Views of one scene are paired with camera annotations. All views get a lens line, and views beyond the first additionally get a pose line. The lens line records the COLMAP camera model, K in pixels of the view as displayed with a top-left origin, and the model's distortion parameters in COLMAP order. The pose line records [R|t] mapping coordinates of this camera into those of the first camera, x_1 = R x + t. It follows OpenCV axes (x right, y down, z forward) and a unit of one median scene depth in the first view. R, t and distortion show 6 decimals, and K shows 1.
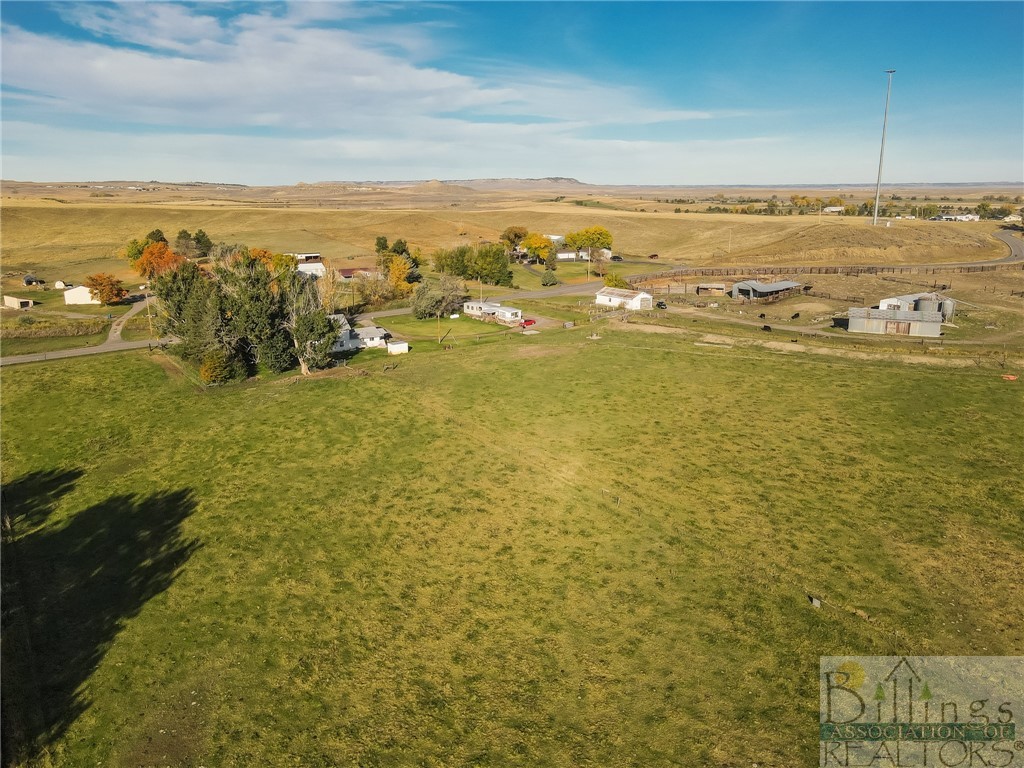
lens RADIAL K [[777.2, 0, 512.0], [0, 777.2, 384.0], [0, 0, 1]] dist [-0.033294, 0.080122]
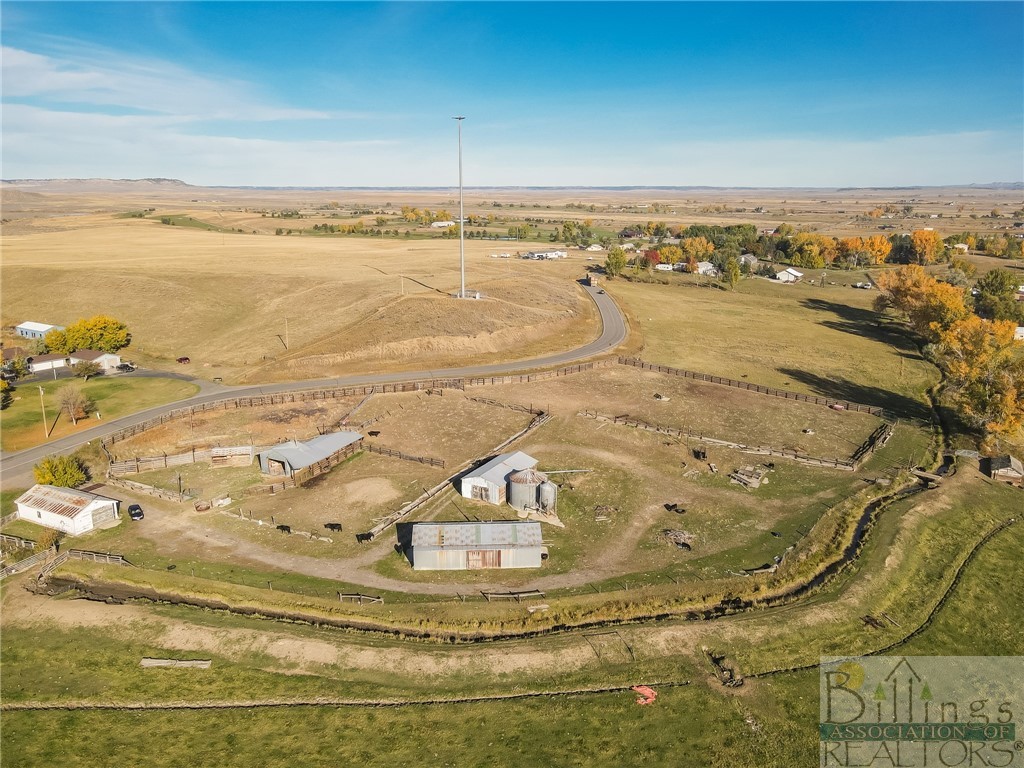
lens RADIAL K [[777.2, 0, 512.0], [0, 777.2, 384.0], [0, 0, 1]] dist [-0.033294, 0.080122]
pose [[0.893713, -0.103119, 0.436627, 0.175222], [0.103153, 0.994383, 0.023705, -0.161069], [-0.436619, 0.023854, 0.899330, 0.281482]]
